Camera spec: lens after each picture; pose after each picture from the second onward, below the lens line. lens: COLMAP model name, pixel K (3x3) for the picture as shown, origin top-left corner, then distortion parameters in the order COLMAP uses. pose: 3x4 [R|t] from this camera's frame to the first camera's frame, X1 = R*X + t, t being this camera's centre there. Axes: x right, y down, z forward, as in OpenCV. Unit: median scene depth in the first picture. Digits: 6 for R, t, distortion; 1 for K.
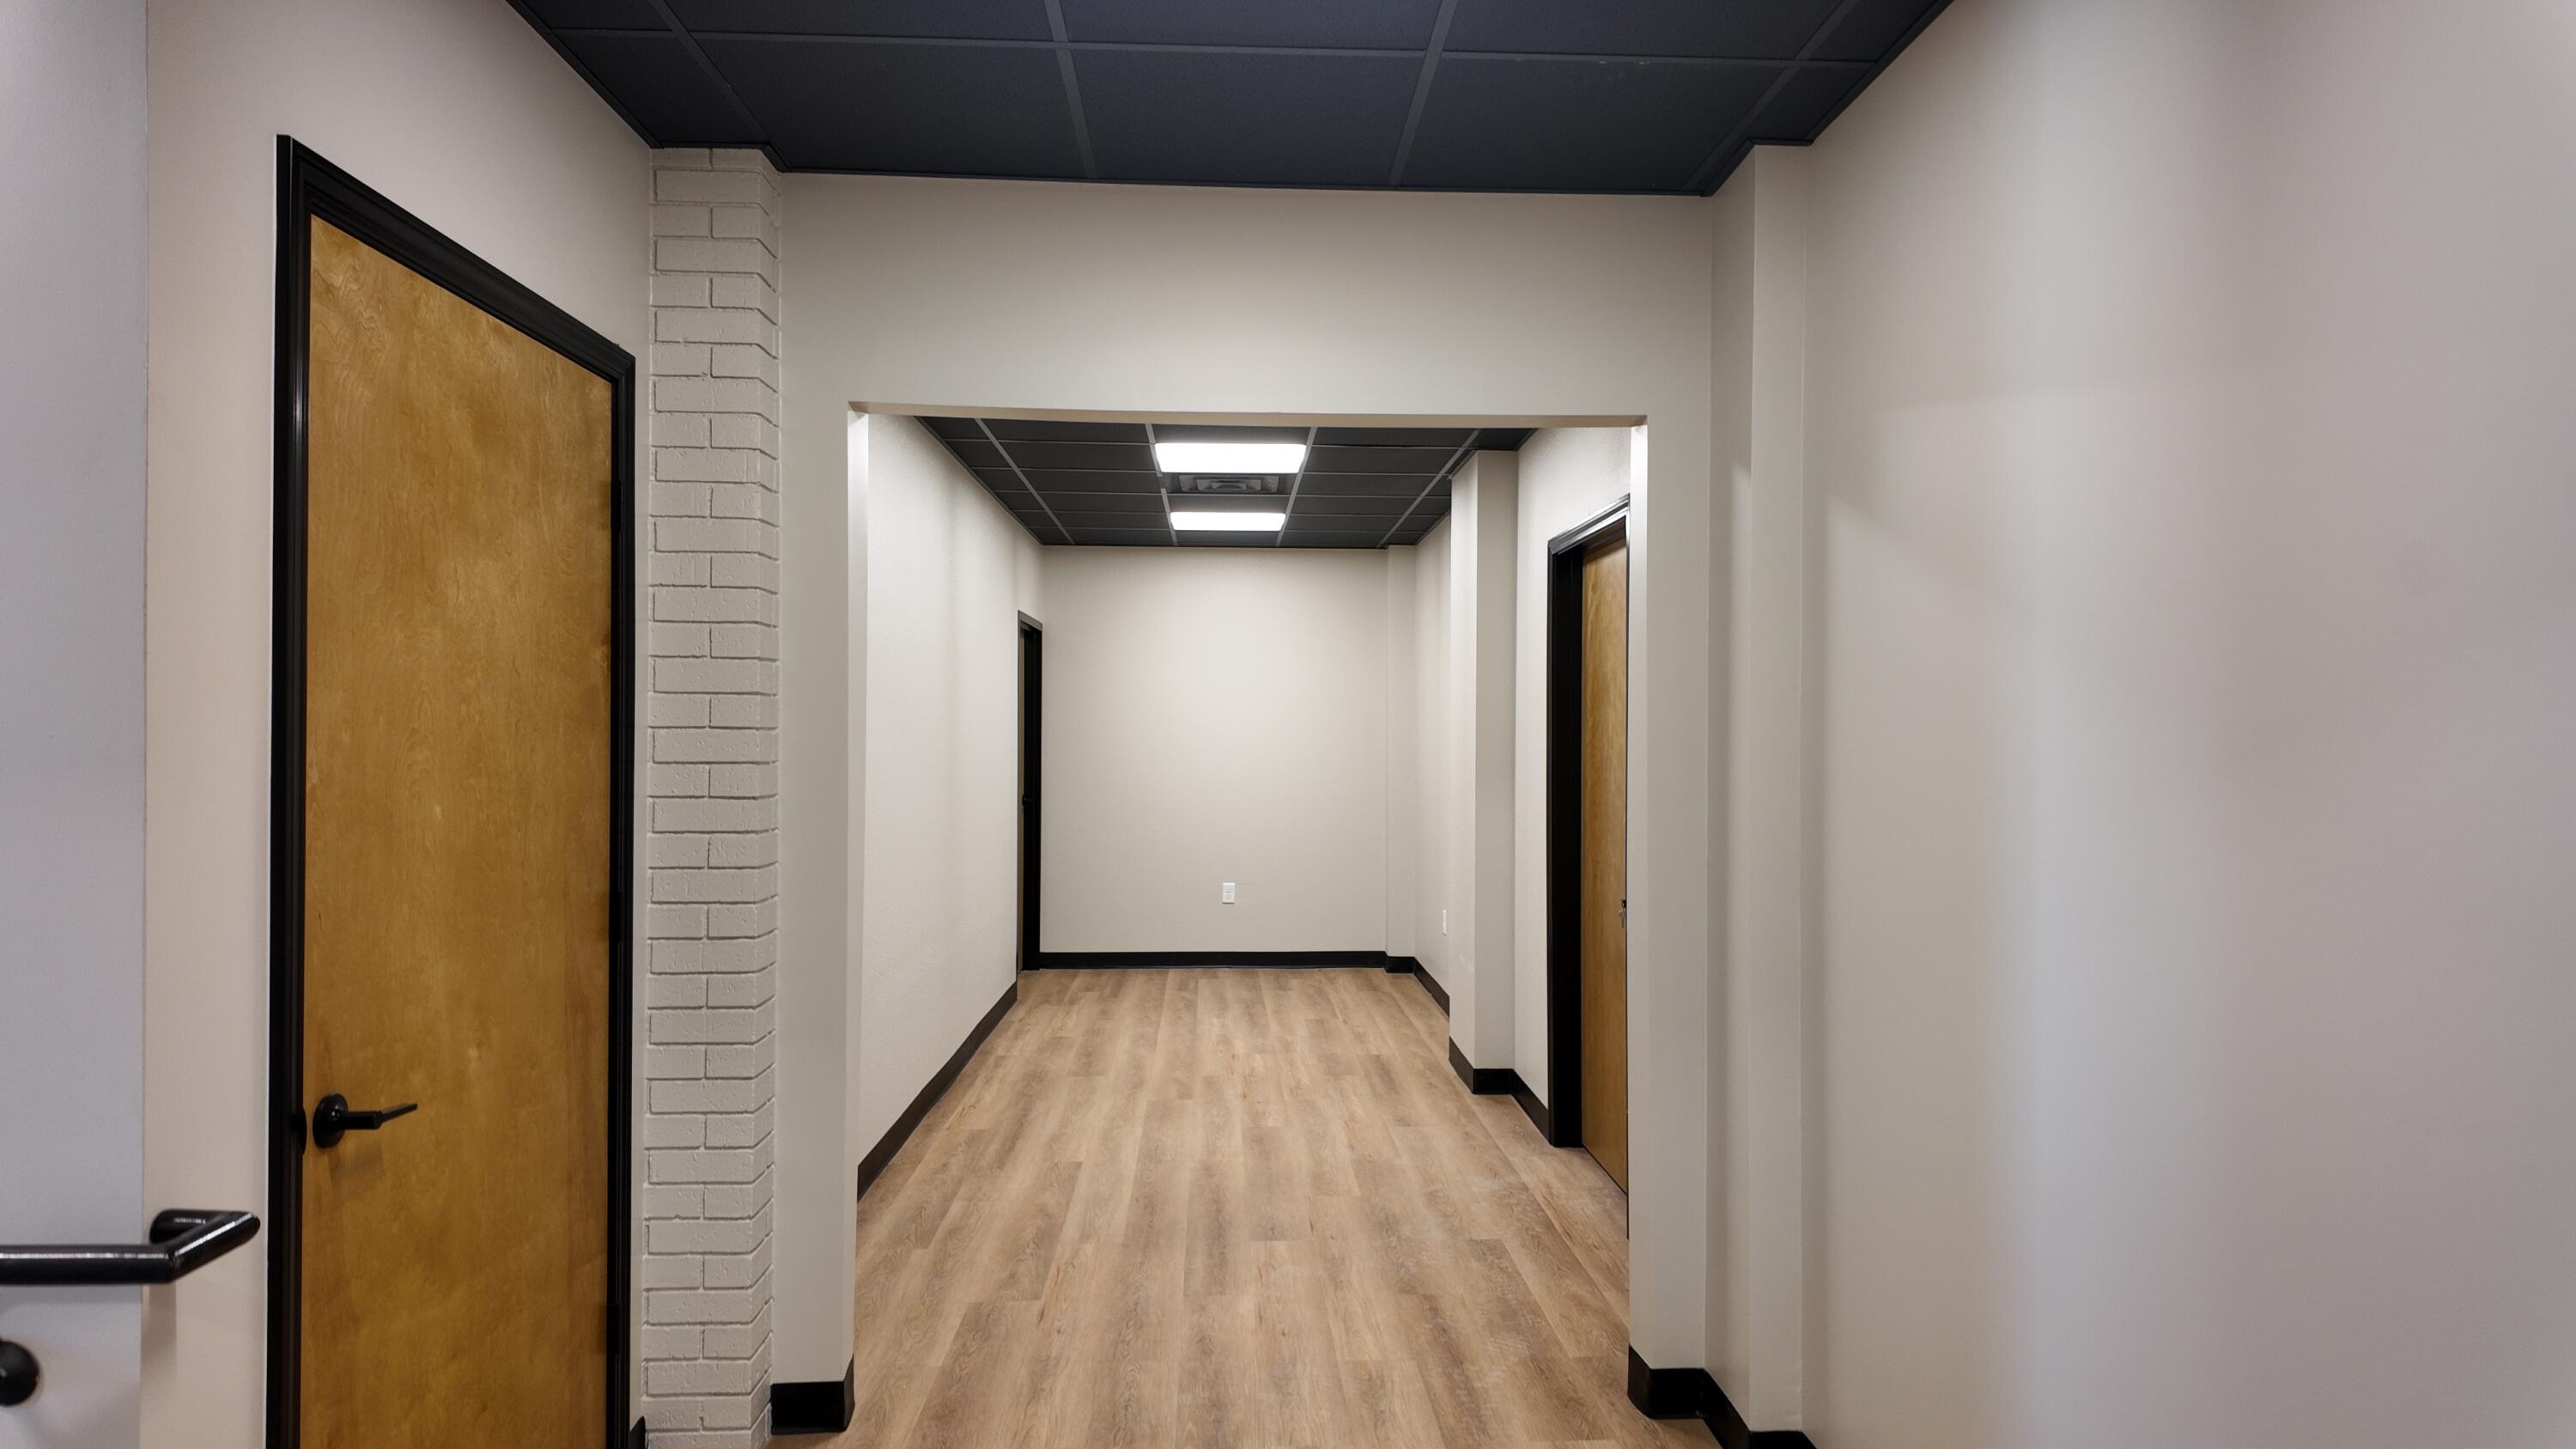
lens RADIAL K [[1503.2, 0, 1288.4], [0, 1503.2, 730.5], [0, 0, 1]] dist [0.069446, -0.063418]
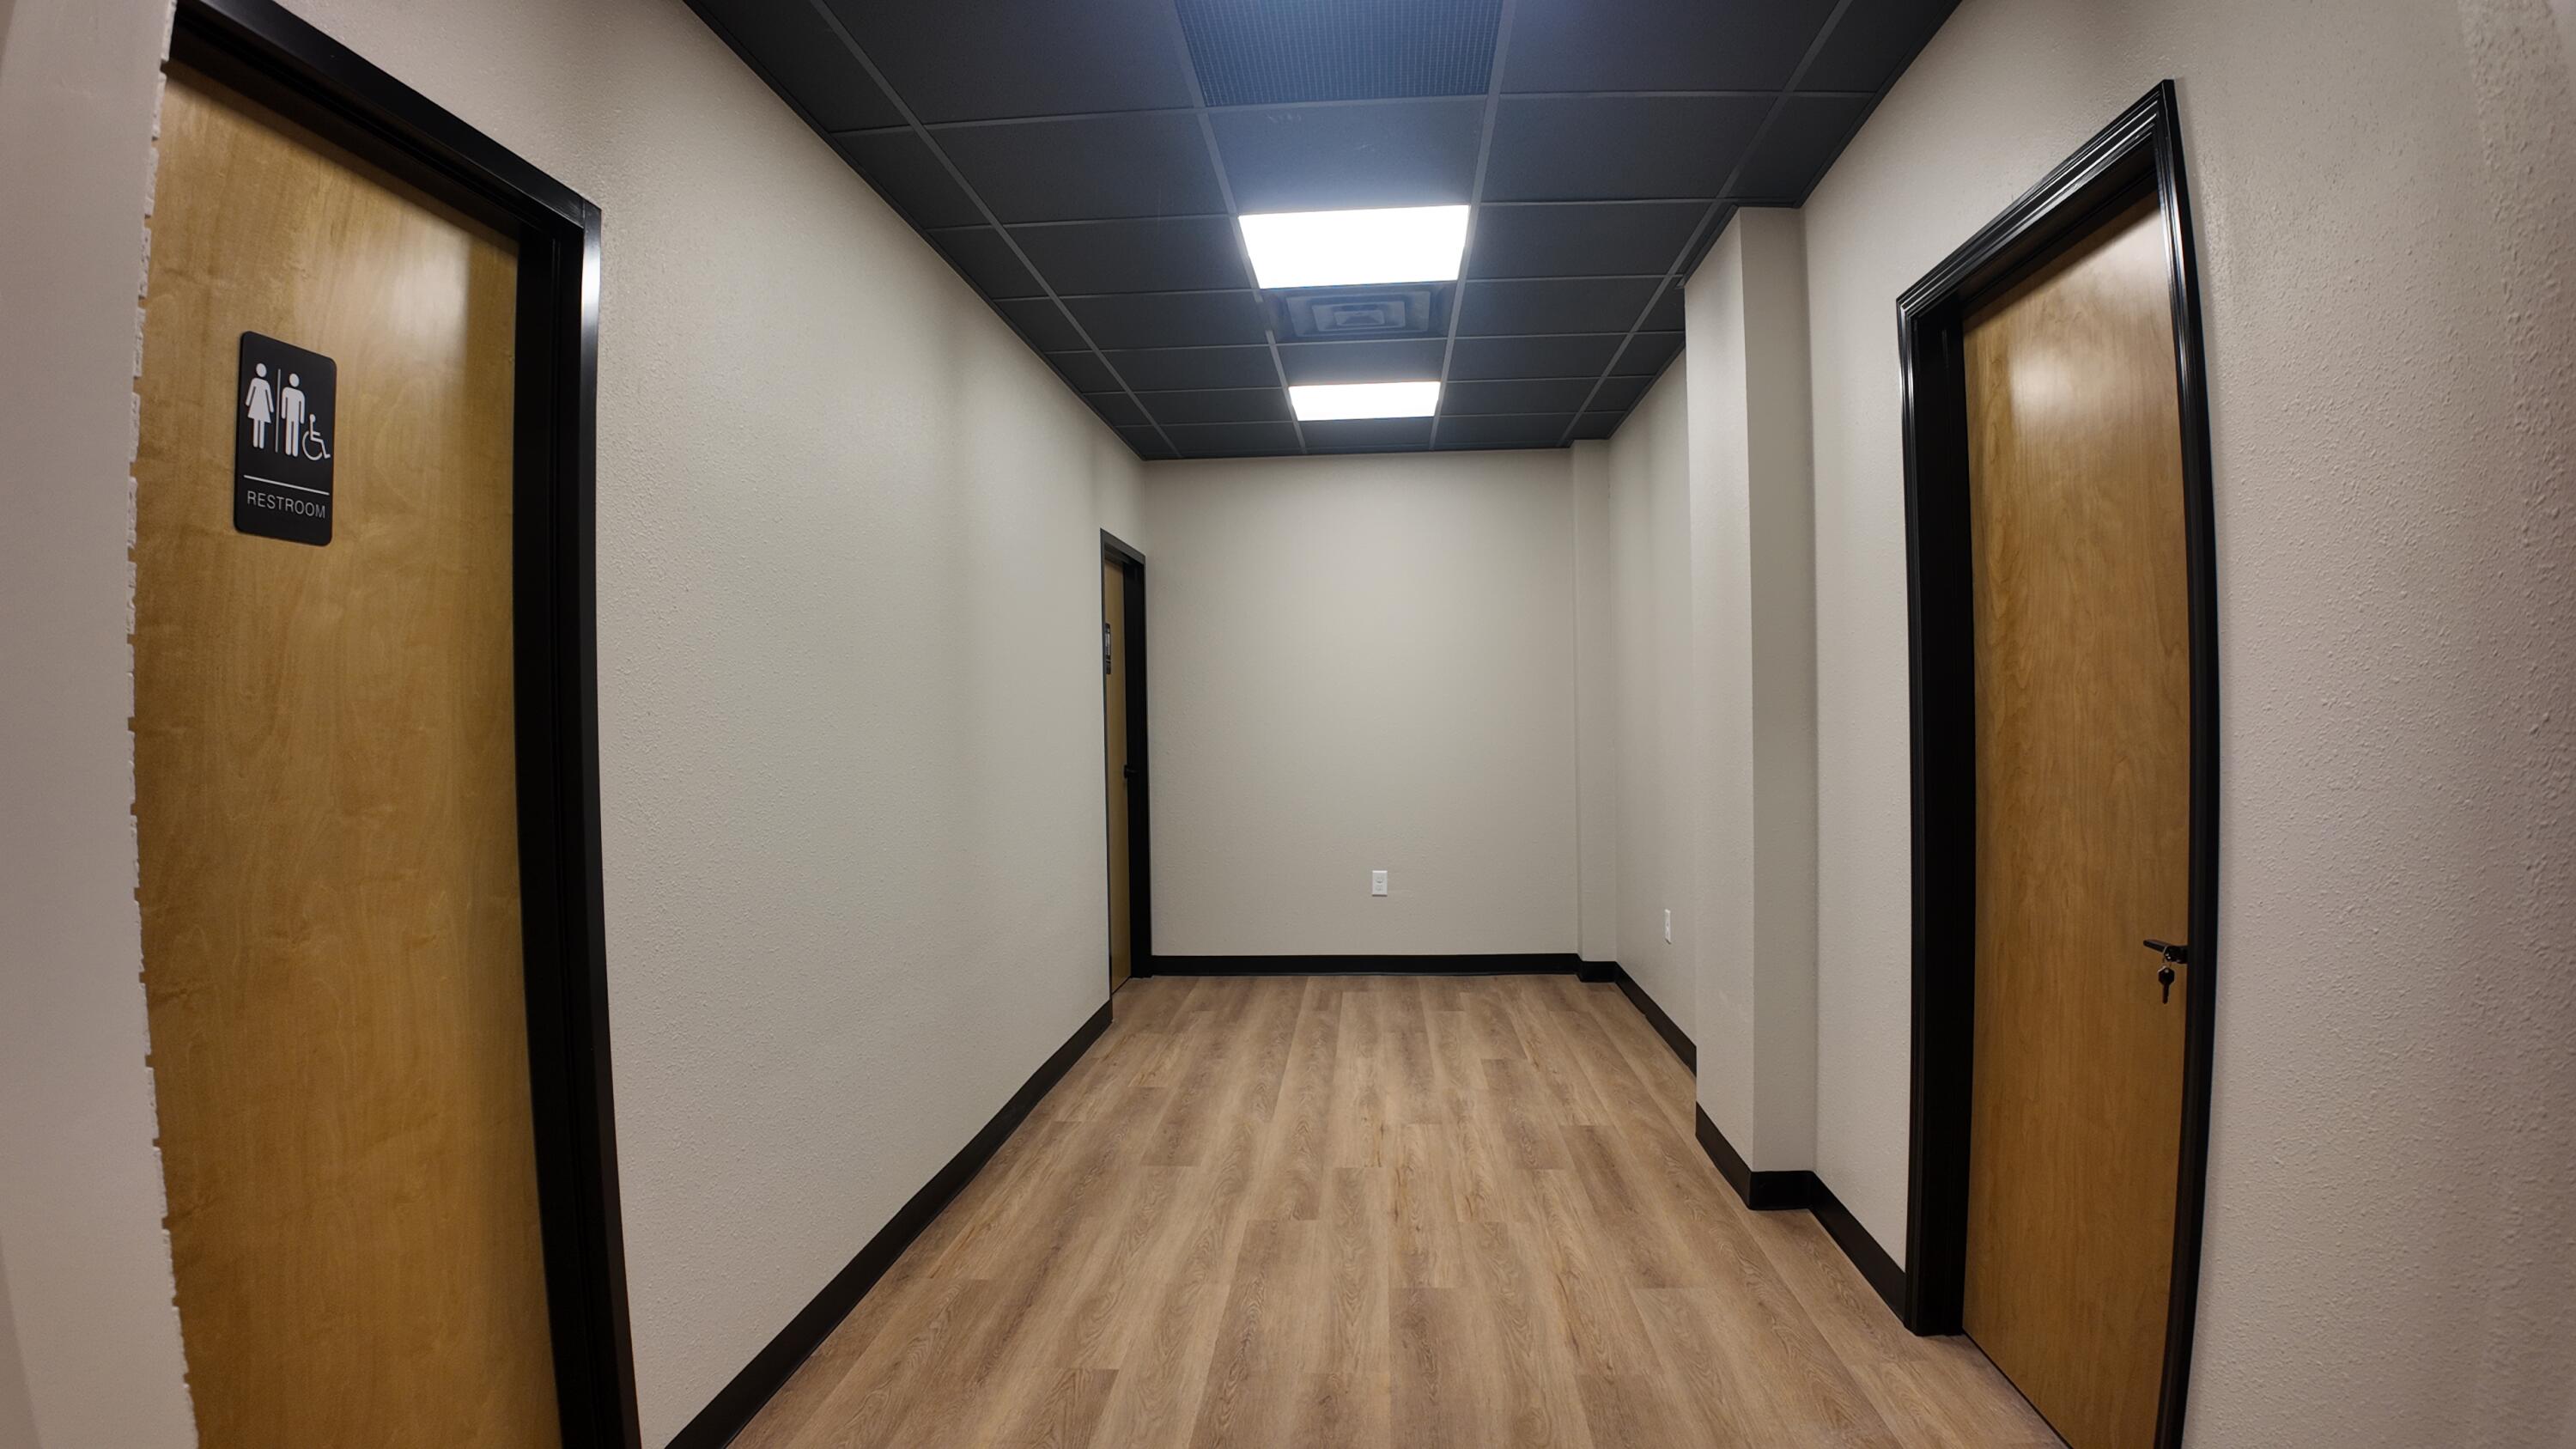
lens RADIAL K [[1354.1, 0, 1288.0], [0, 1354.1, 724.5], [0, 0, 1]] dist [-0.052456, -0.055433]
pose [[0.992943, -0.019266, -0.117019, -0.003198], [0.020410, 0.999755, 0.008585, 0.023166], [0.116825, -0.010913, 0.993093, 0.398704]]
